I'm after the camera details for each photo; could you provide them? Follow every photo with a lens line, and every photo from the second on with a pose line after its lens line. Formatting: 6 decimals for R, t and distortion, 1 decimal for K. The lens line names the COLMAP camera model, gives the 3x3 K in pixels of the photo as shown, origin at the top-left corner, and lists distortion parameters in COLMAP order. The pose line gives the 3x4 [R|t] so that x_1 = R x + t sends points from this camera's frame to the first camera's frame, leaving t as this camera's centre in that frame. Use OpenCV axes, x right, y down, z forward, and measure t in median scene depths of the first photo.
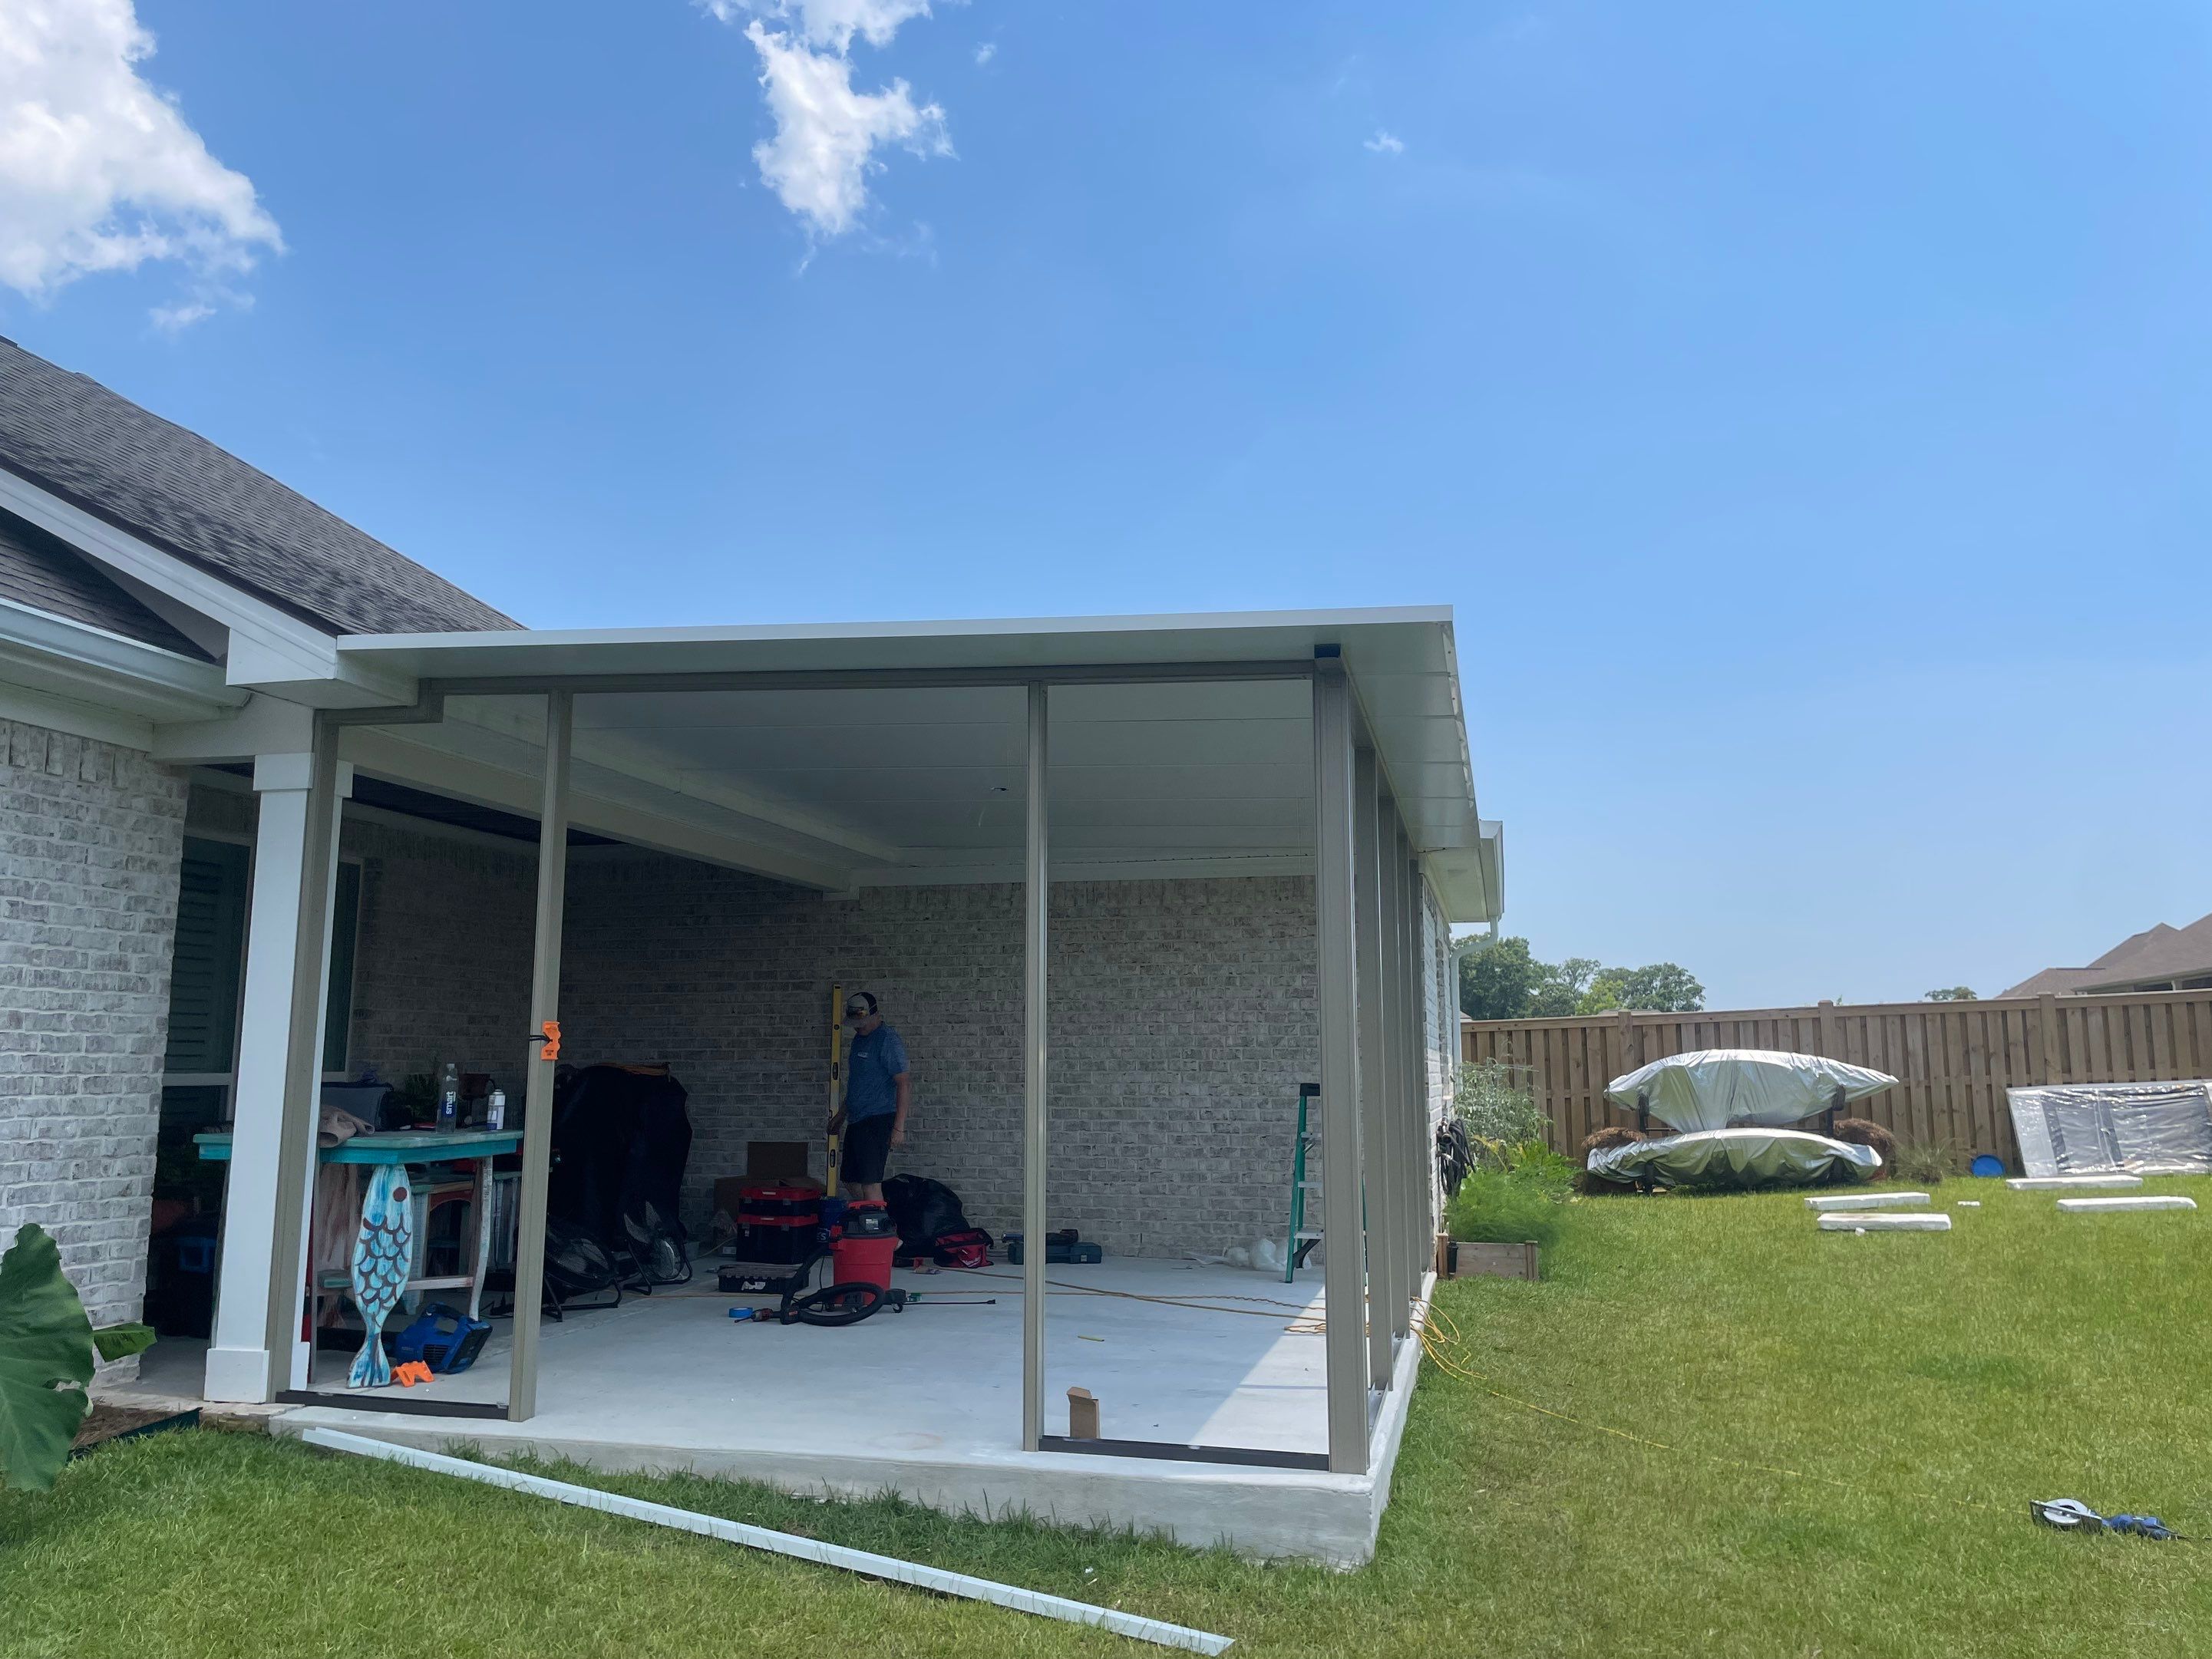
lens RADIAL K [[1666.3, 0, 1123.3], [0, 1666.3, 813.5], [0, 0, 1]] dist [0.096684, -0.122743]
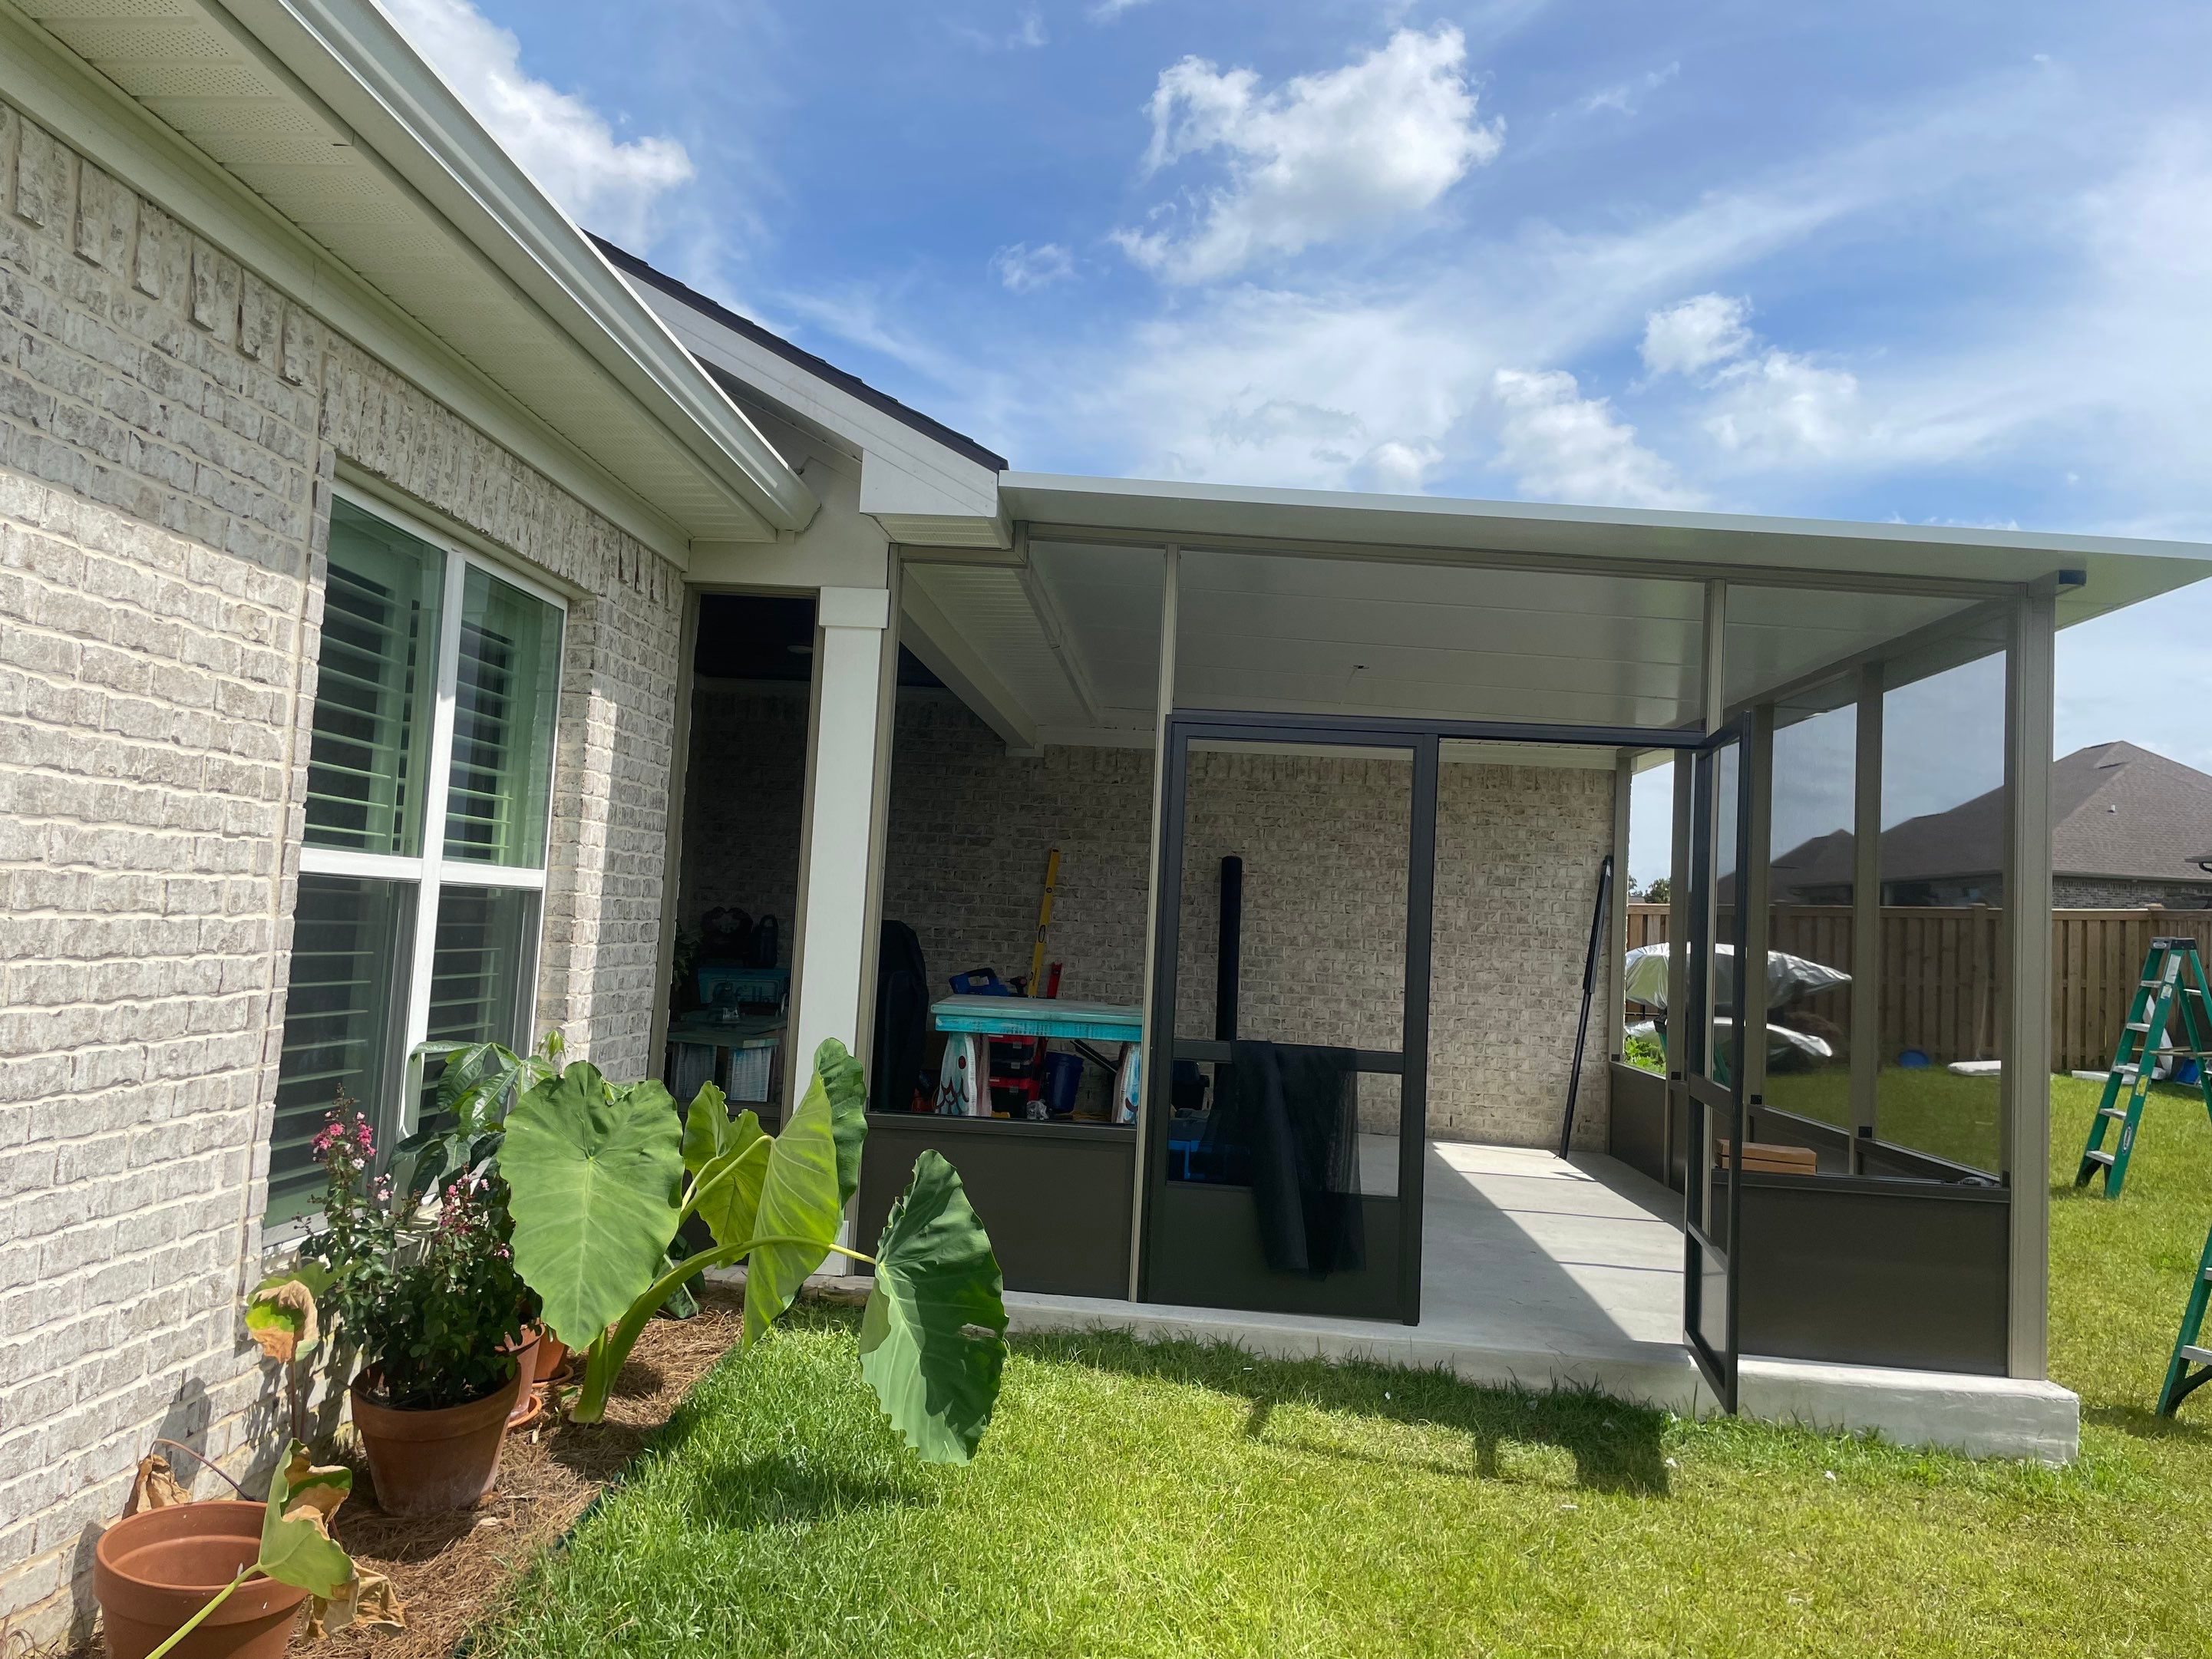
lens RADIAL K [[1666.3, 0, 1074.7], [0, 1666.3, 809.9], [0, 0, 1]] dist [0.096684, -0.122743]
pose [[0.986900, 0.062440, 0.148760, -0.299055], [-0.075374, 0.993699, 0.082949, 0.000288], [-0.142643, -0.093075, 0.985388, 0.042972]]
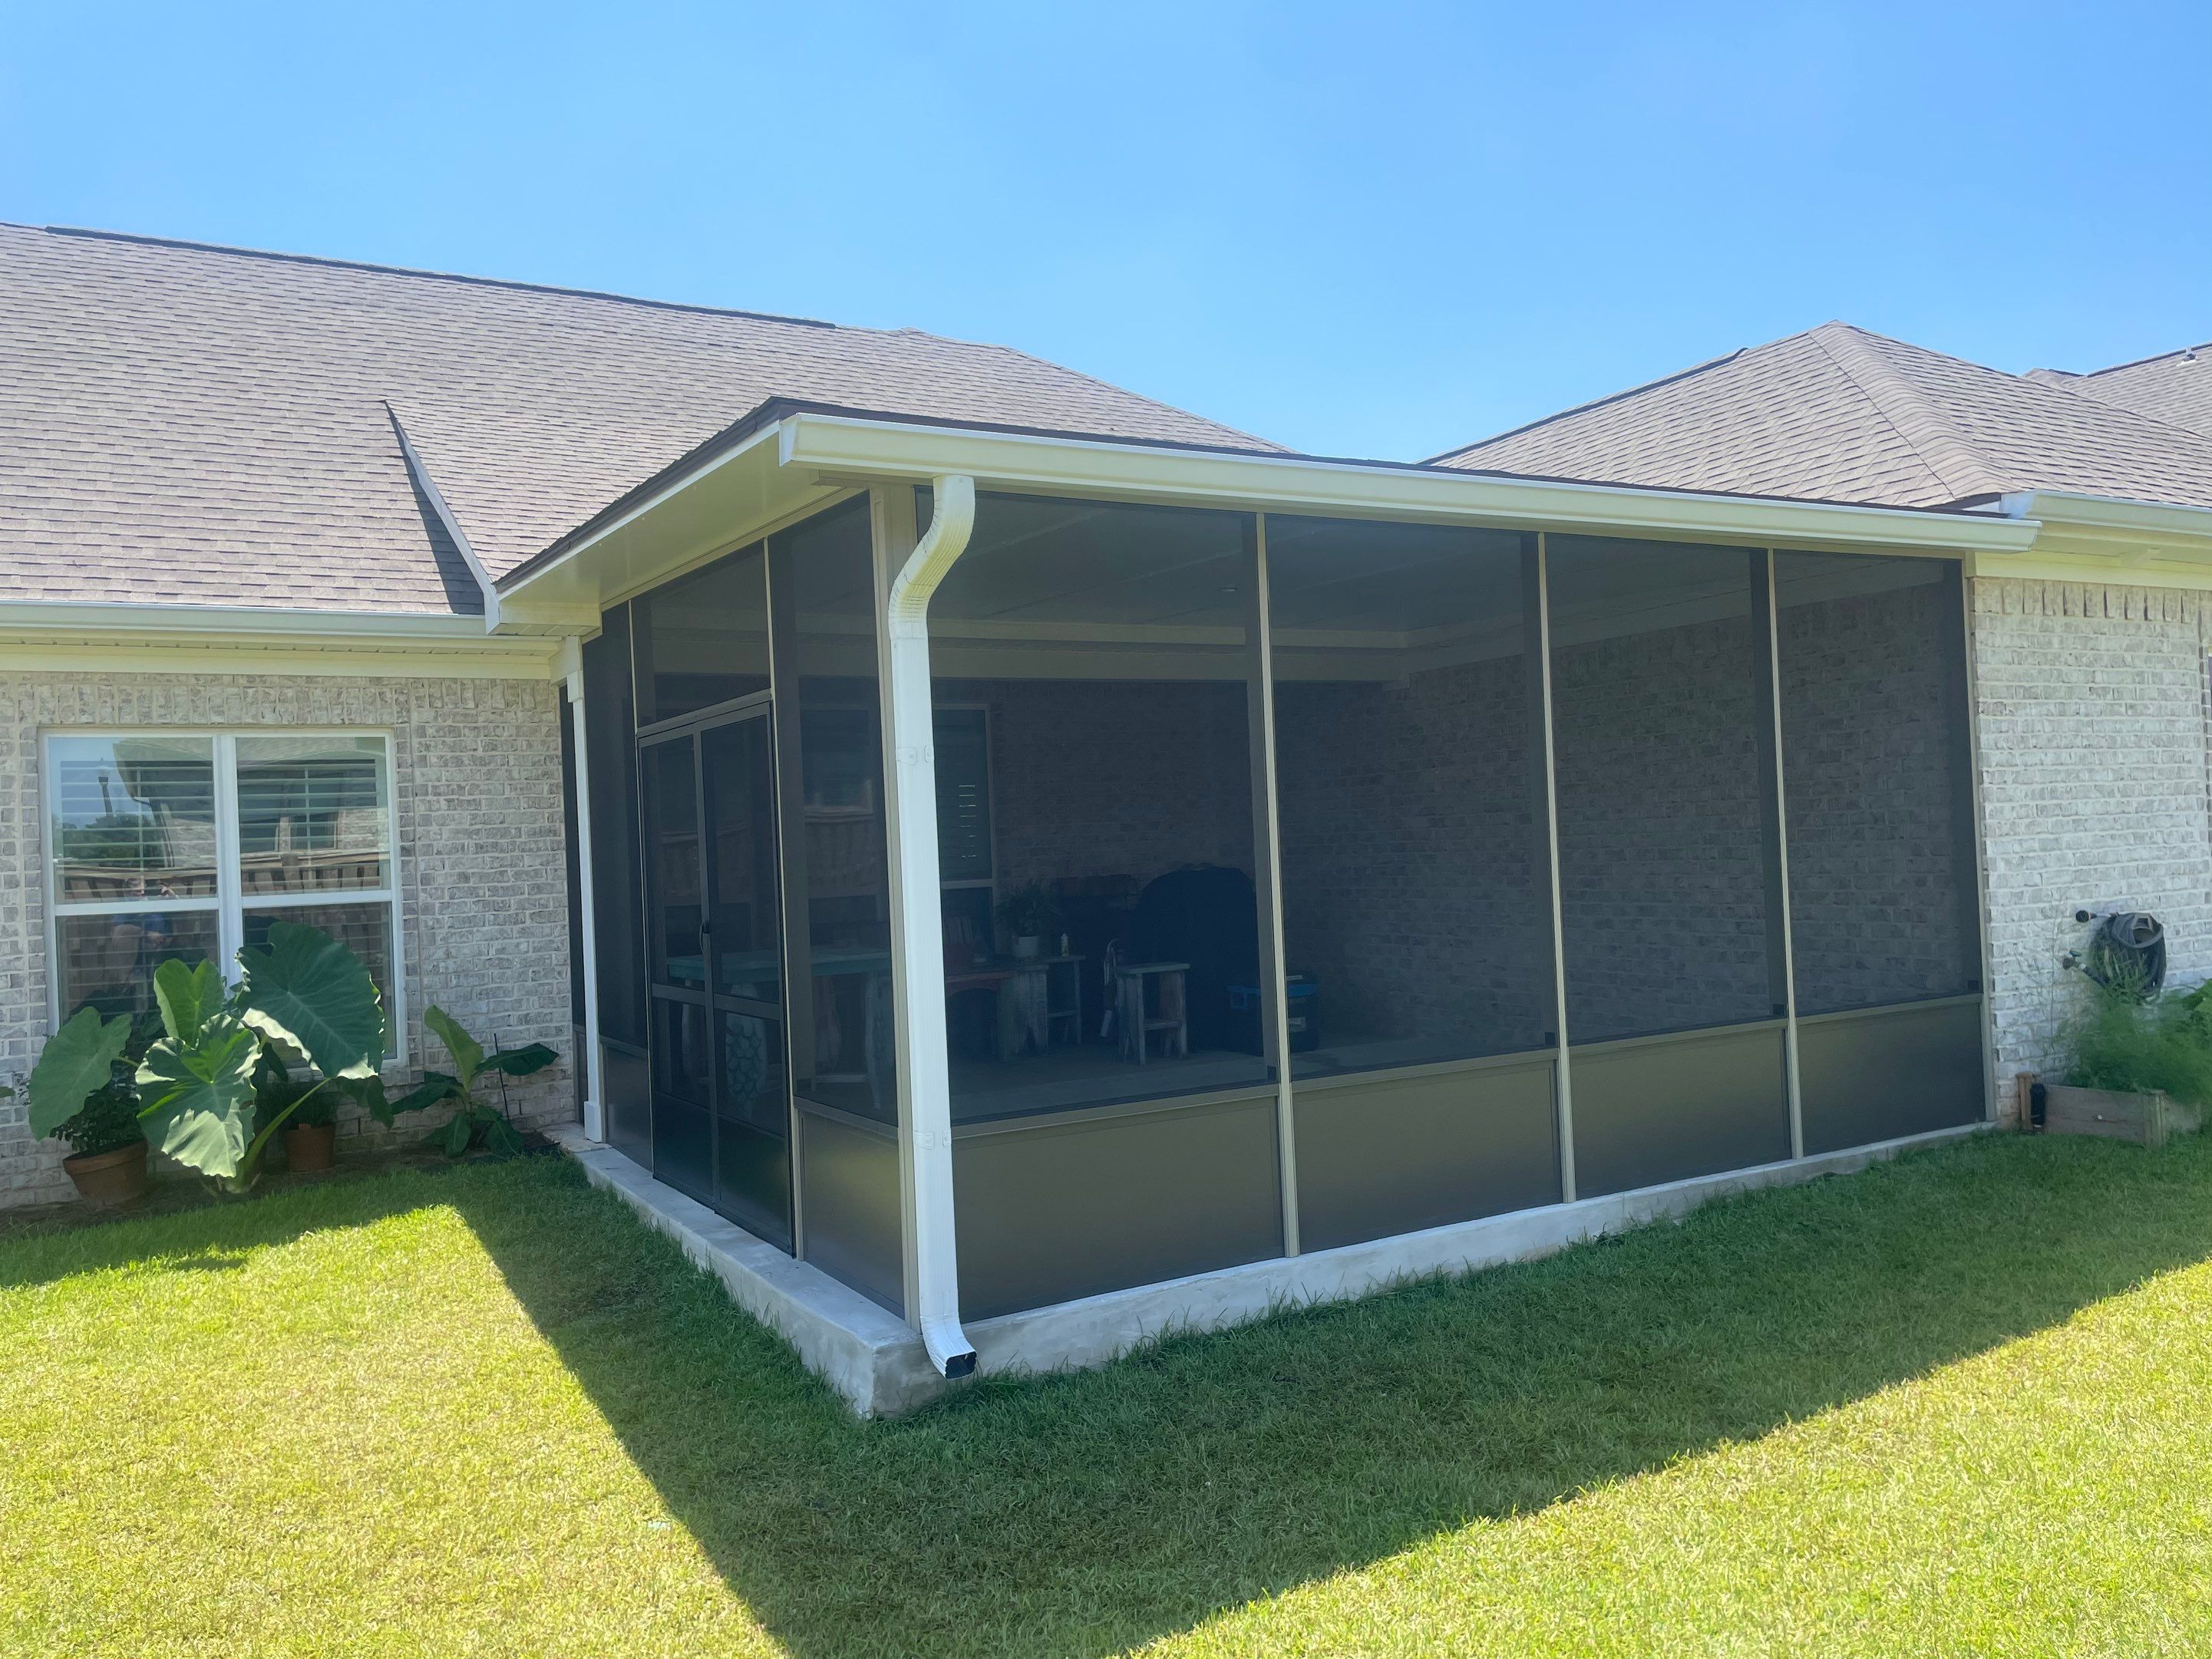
lens RADIAL K [[1666.3, 0, 1090.0], [0, 1666.3, 834.6], [0, 0, 1]] dist [0.096684, -0.122743]
pose [[0.672504, -0.036416, -0.739197, 0.446191], [0.155943, 0.983337, 0.093430, 0.017645], [0.723478, -0.178105, 0.666977, 0.230368]]
